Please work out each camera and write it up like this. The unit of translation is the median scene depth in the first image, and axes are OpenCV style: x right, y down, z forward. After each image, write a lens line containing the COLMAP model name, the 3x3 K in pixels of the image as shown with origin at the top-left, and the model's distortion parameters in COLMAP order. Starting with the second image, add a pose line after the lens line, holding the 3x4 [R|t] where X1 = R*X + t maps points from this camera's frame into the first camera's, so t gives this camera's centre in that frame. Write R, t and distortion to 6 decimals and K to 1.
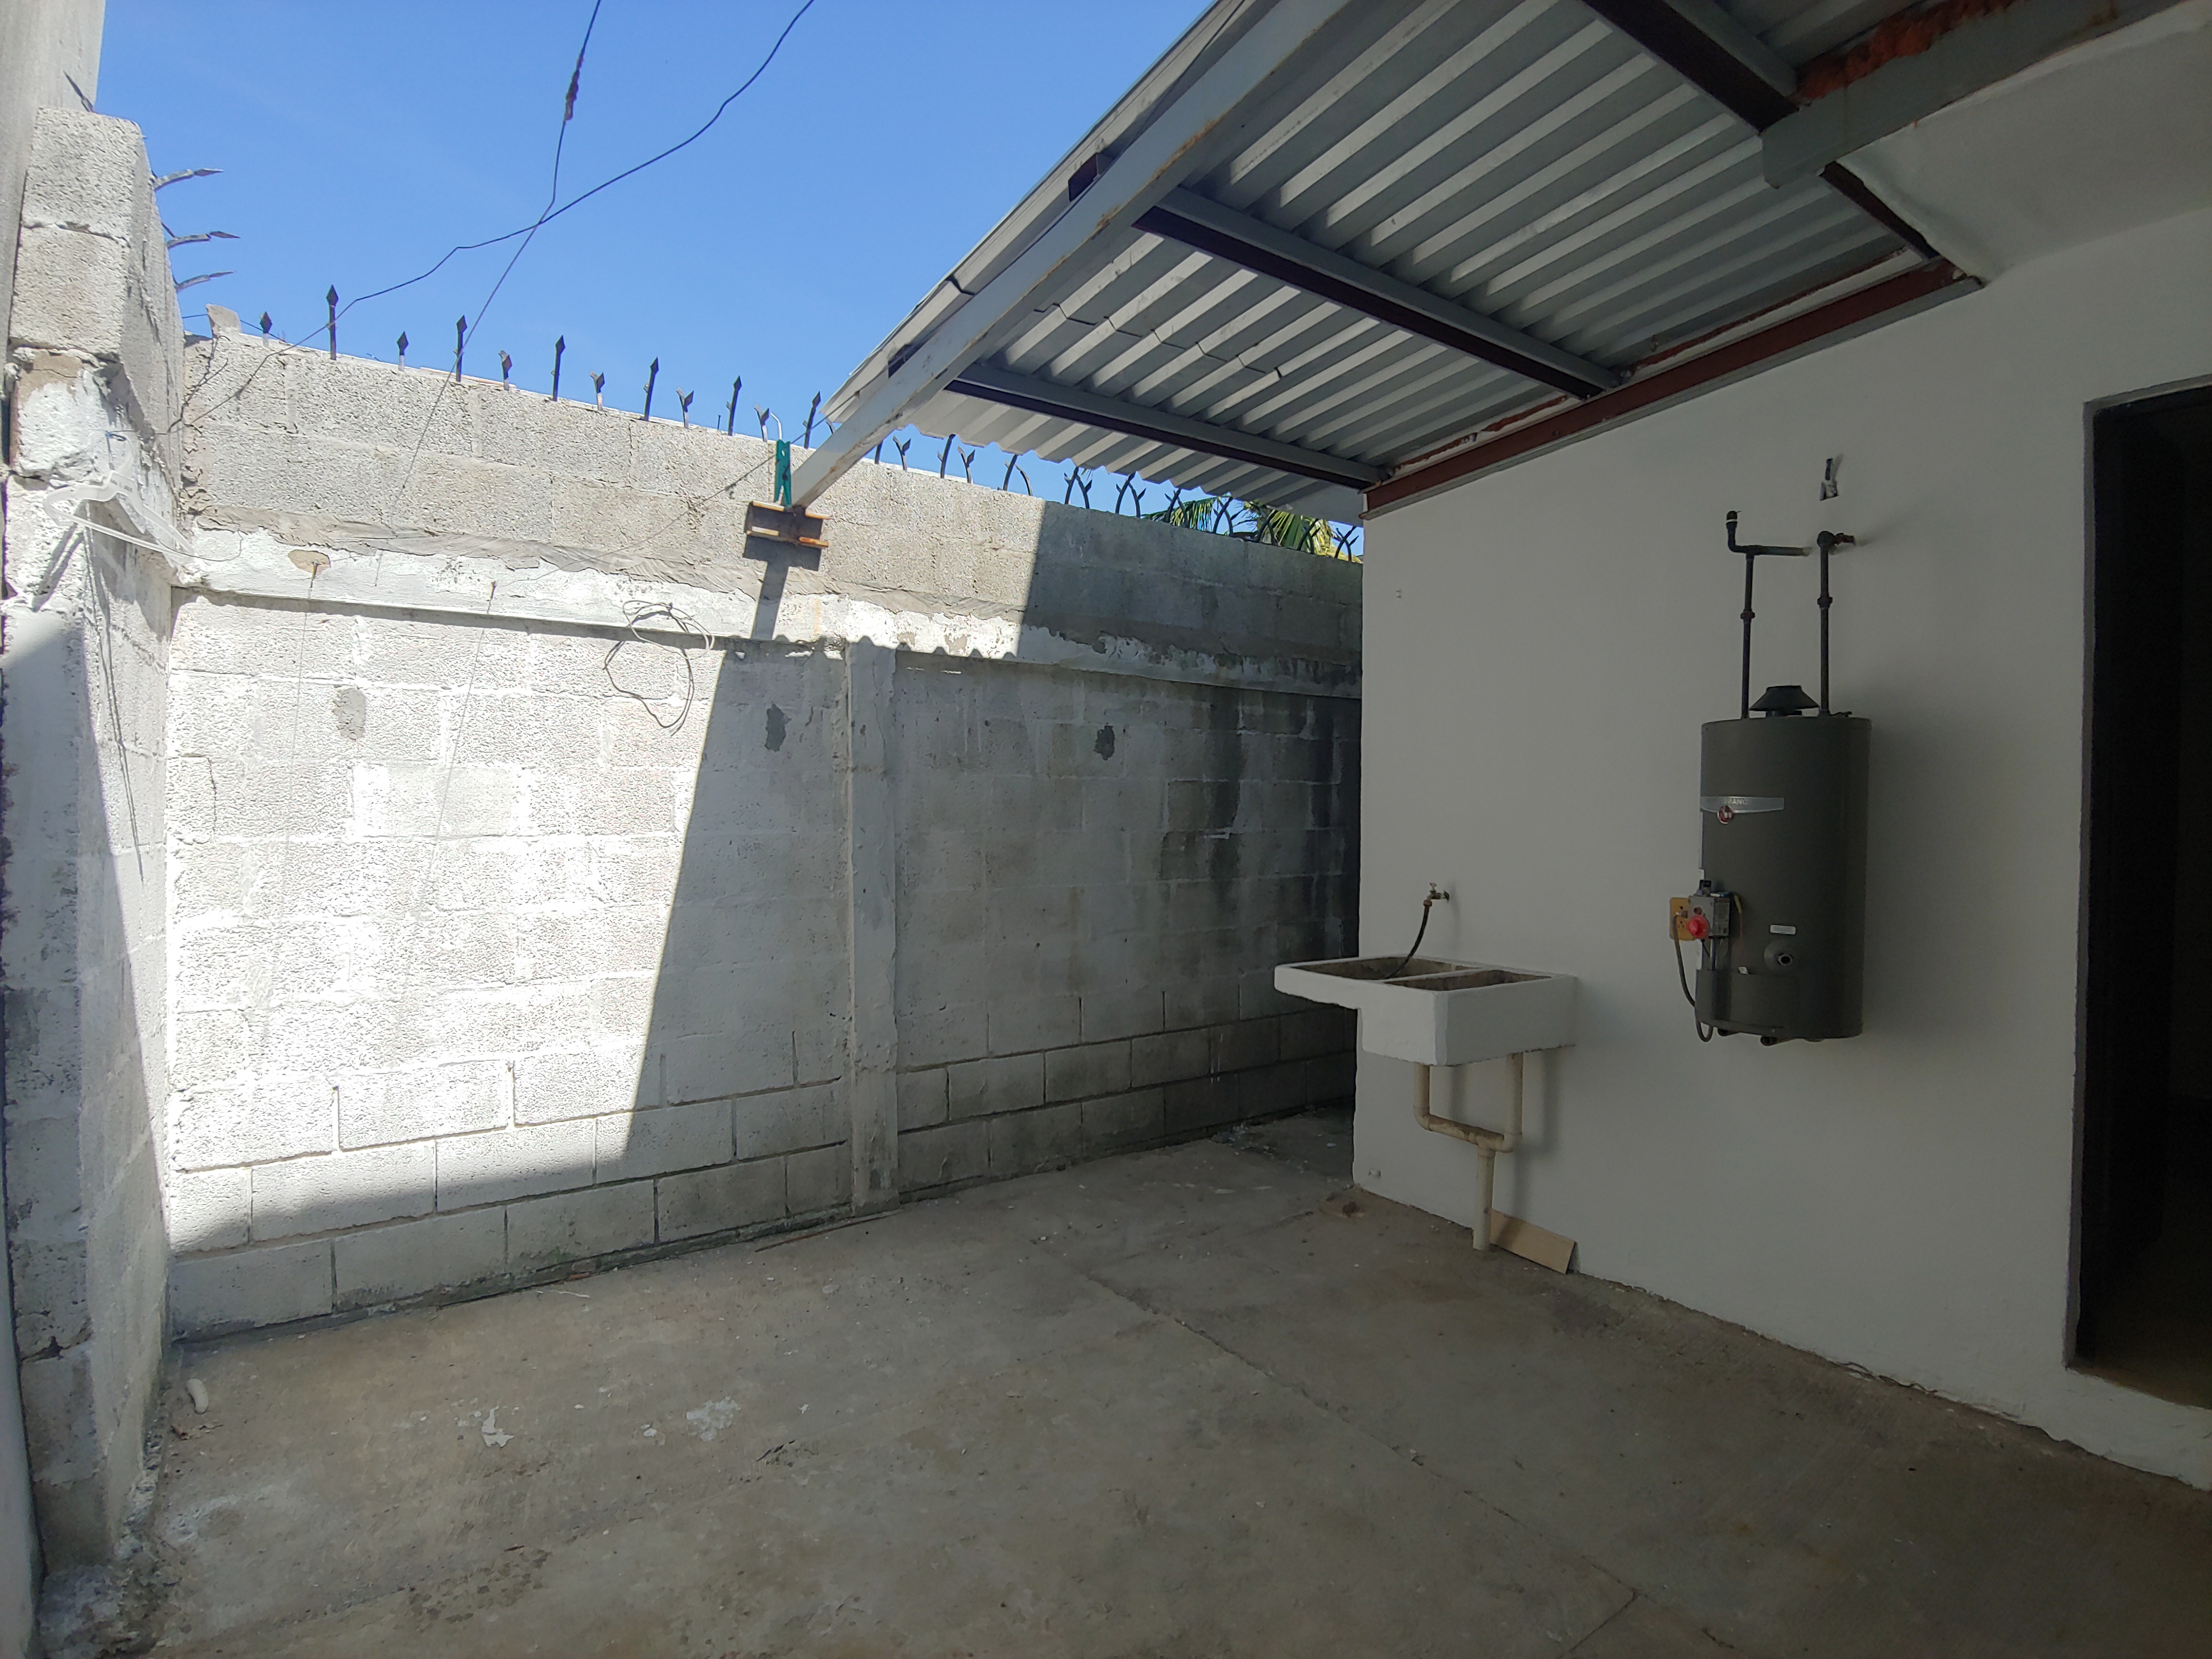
lens RADIAL K [[1121.8, 0, 1108.7], [0, 1121.8, 825.8], [0, 0, 1]] dist [-0.024159, 0.001239]
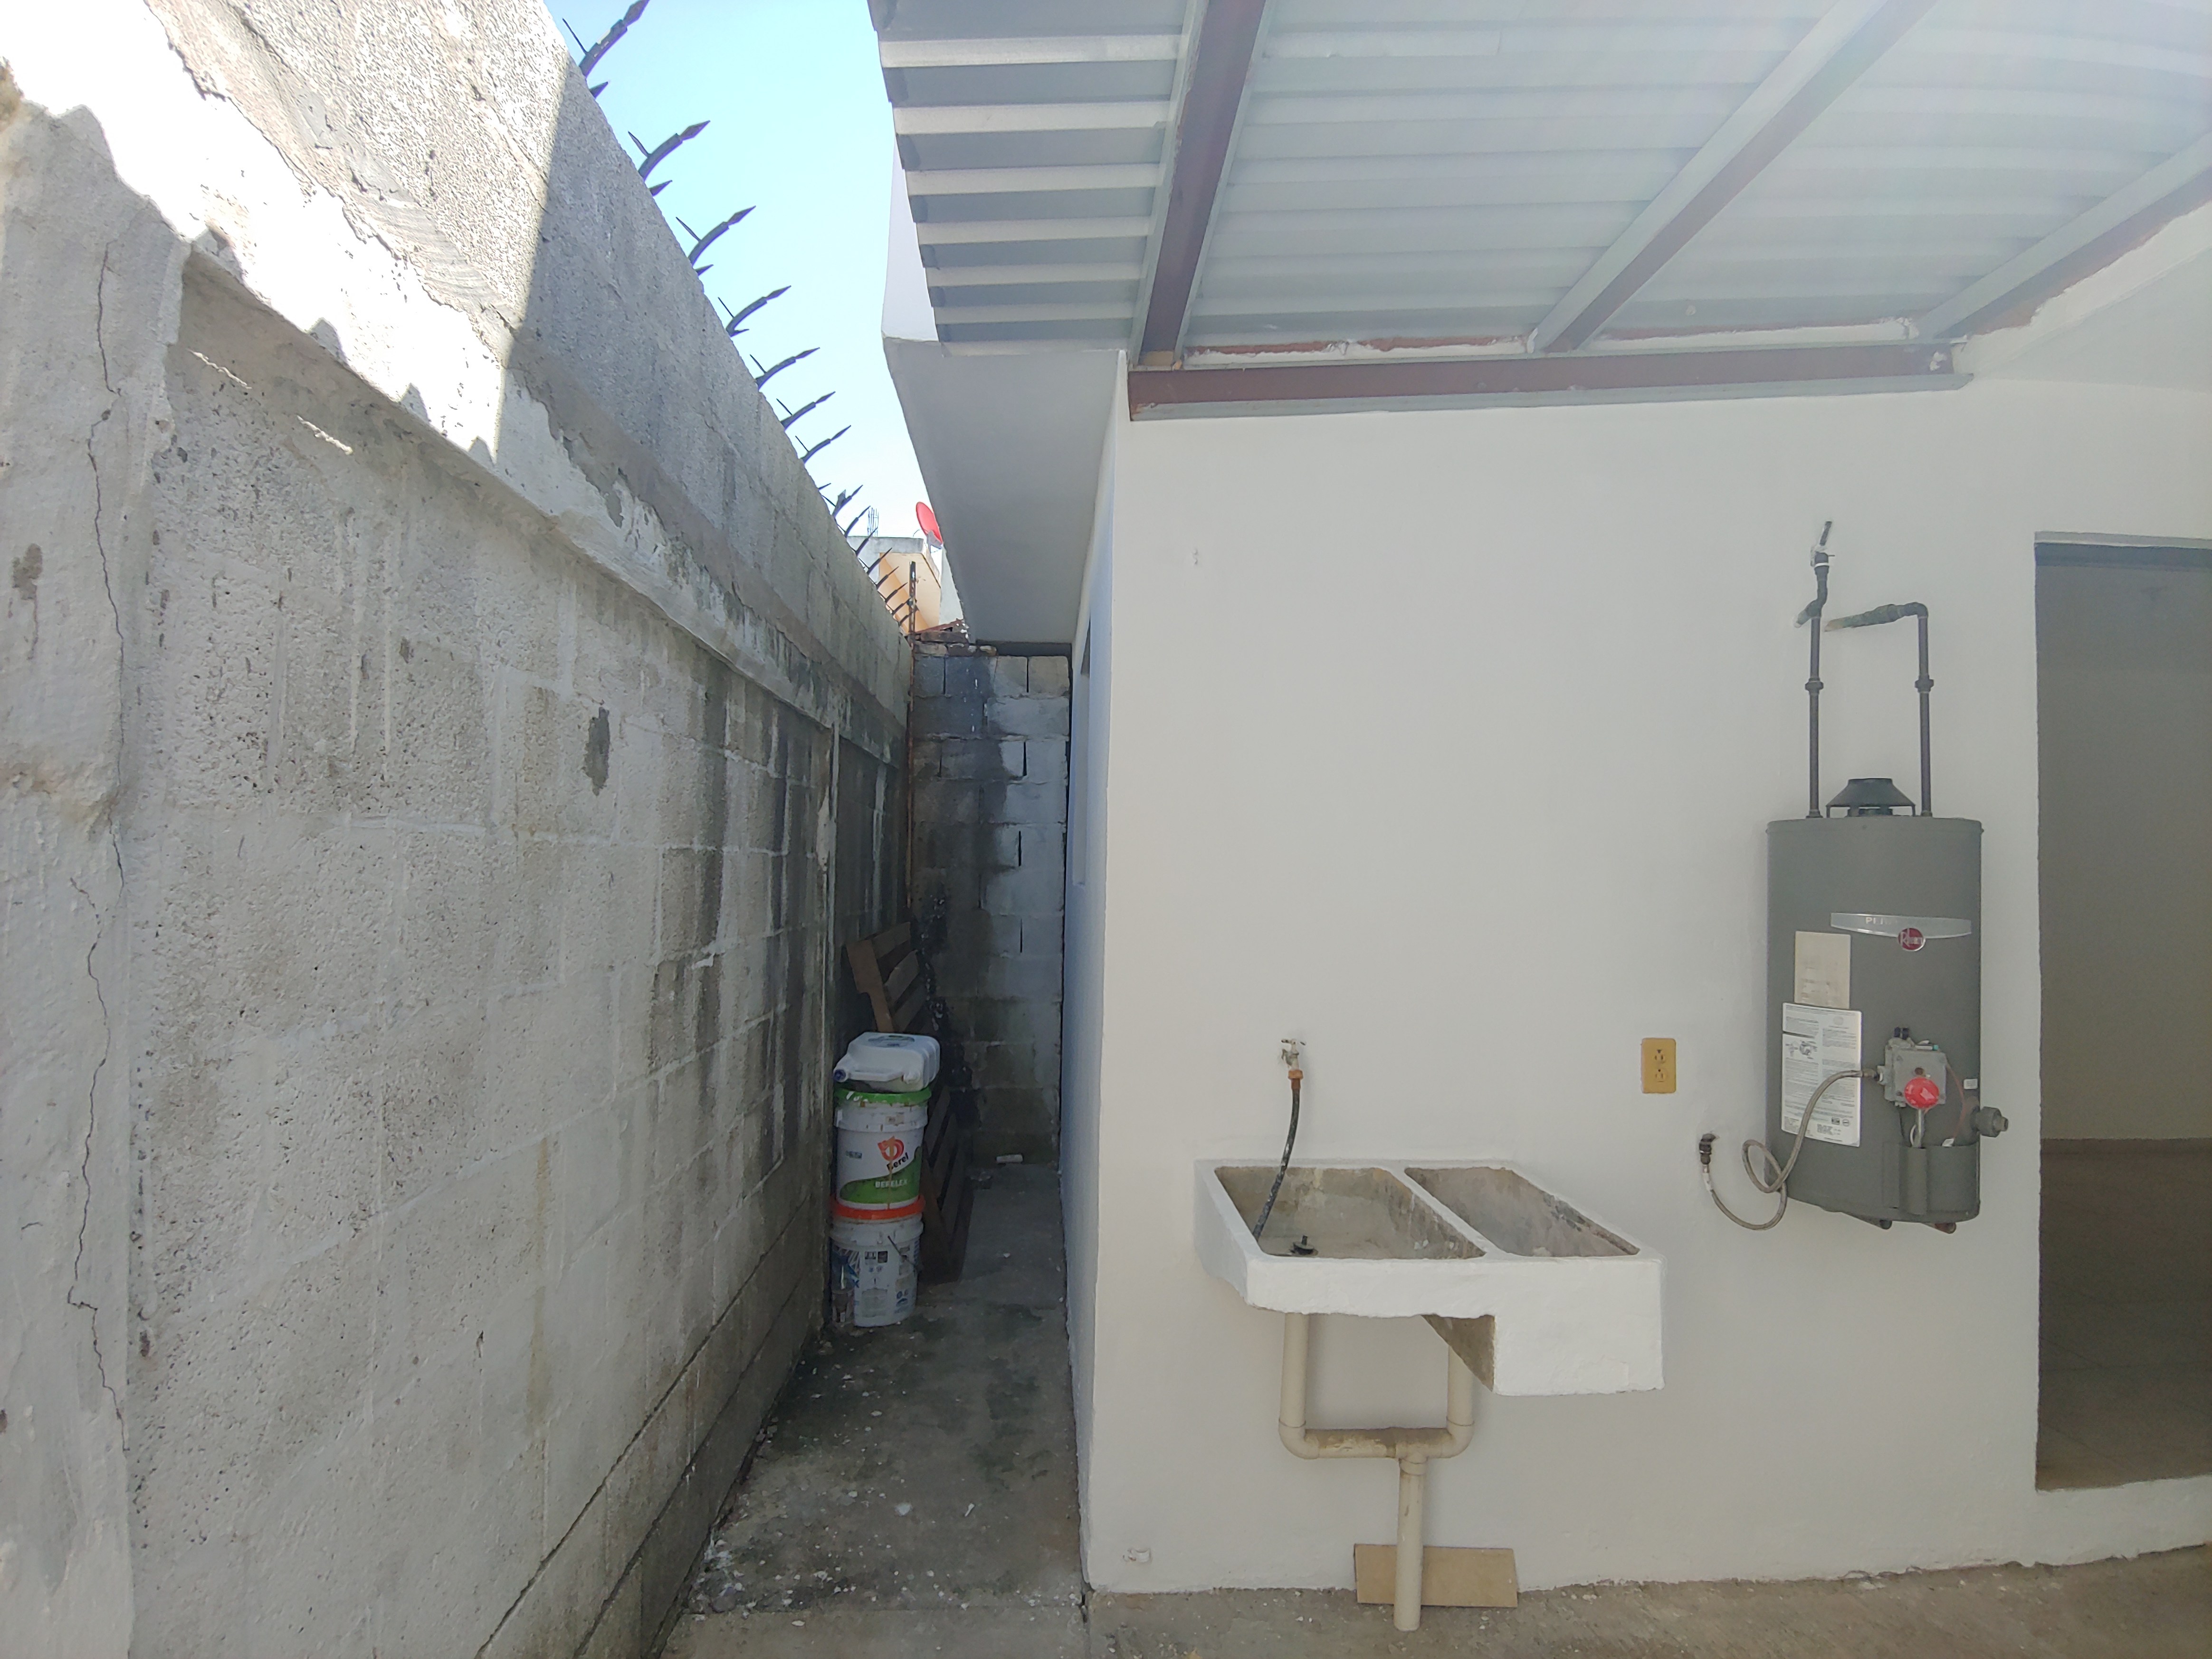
lens RADIAL K [[1121.8, 0, 1104.8], [0, 1121.8, 830.0], [0, 0, 1]] dist [-0.024159, 0.001239]
pose [[0.535912, 0.041505, 0.843253, -0.256355], [-0.004756, 0.998923, -0.046144, -0.031201], [-0.844261, 0.020719, 0.535532, 0.689727]]
